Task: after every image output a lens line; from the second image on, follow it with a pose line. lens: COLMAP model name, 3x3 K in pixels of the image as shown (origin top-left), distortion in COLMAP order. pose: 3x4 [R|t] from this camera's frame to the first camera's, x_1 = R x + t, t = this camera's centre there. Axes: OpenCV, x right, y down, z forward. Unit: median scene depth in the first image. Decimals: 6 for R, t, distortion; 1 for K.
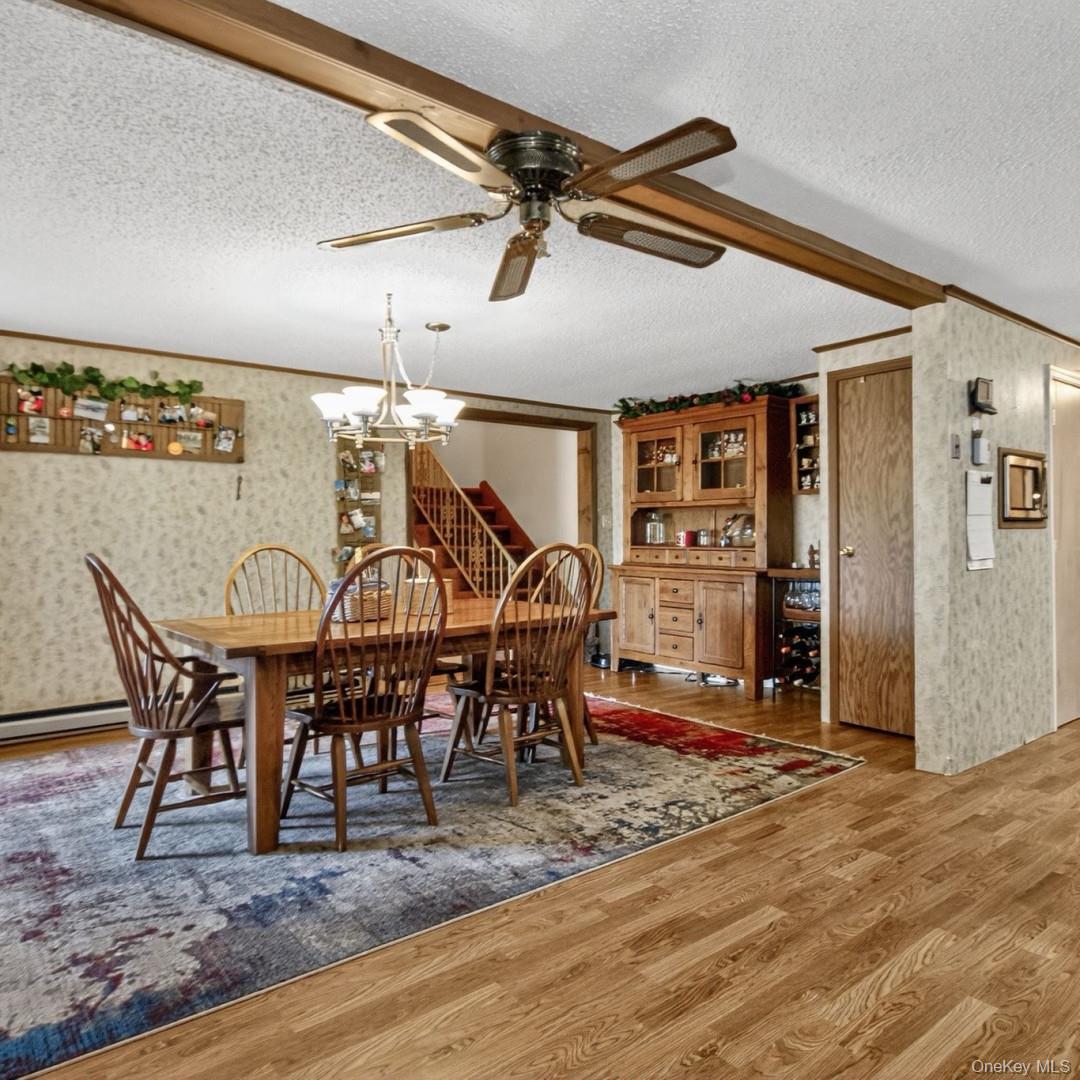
lens RADIAL K [[768.7, 0, 565.9], [0, 768.7, 540.4], [0, 0, 1]] dist [-0.002736, 0.001458]
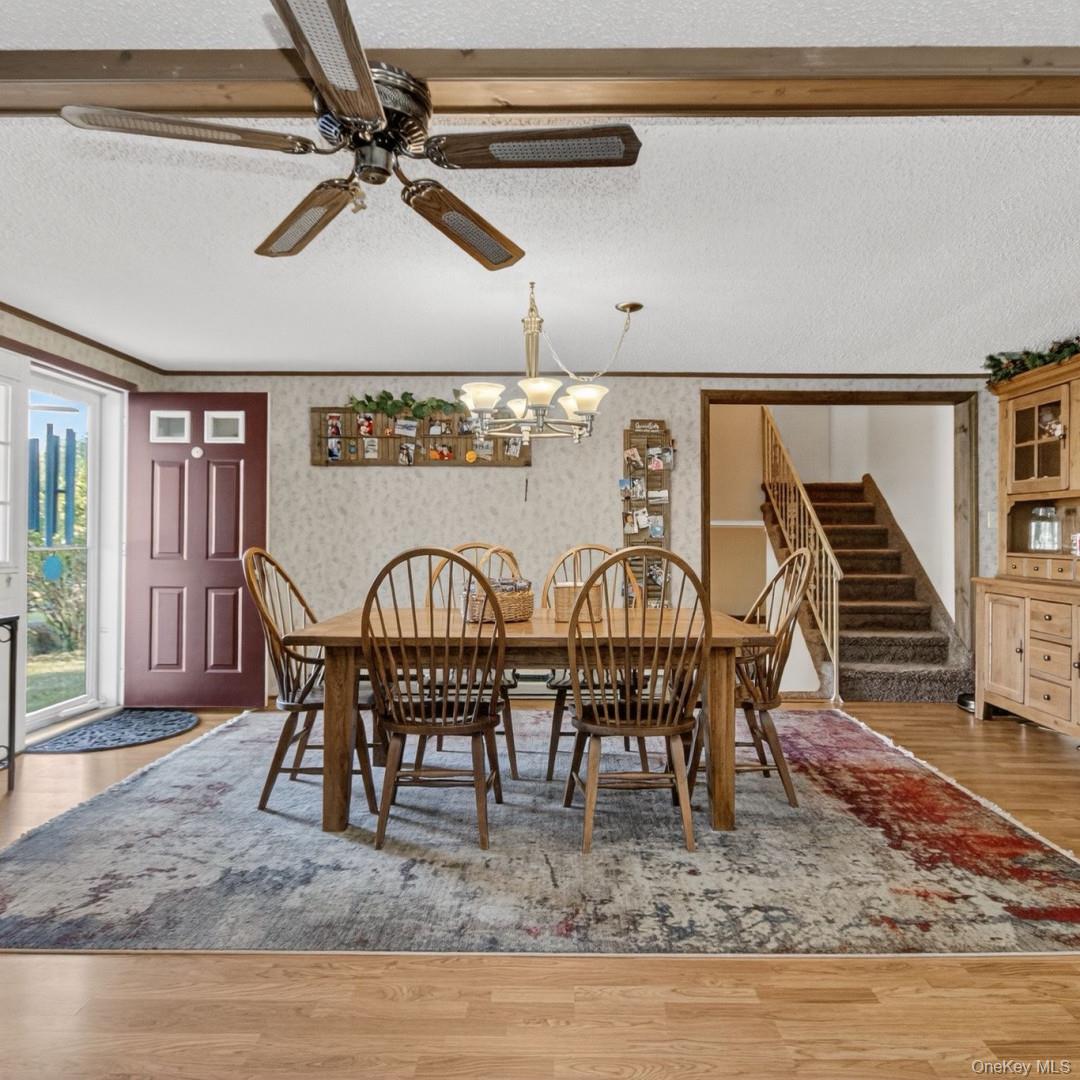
lens RADIAL K [[768.7, 0, 573.7], [0, 768.7, 532.4], [0, 0, 1]] dist [-0.002736, 0.001458]
pose [[0.771492, 0.005547, -0.636215, 0.410047], [-0.012577, 0.999900, -0.006534, -0.004053], [0.636115, 0.013043, 0.771484, 0.289989]]
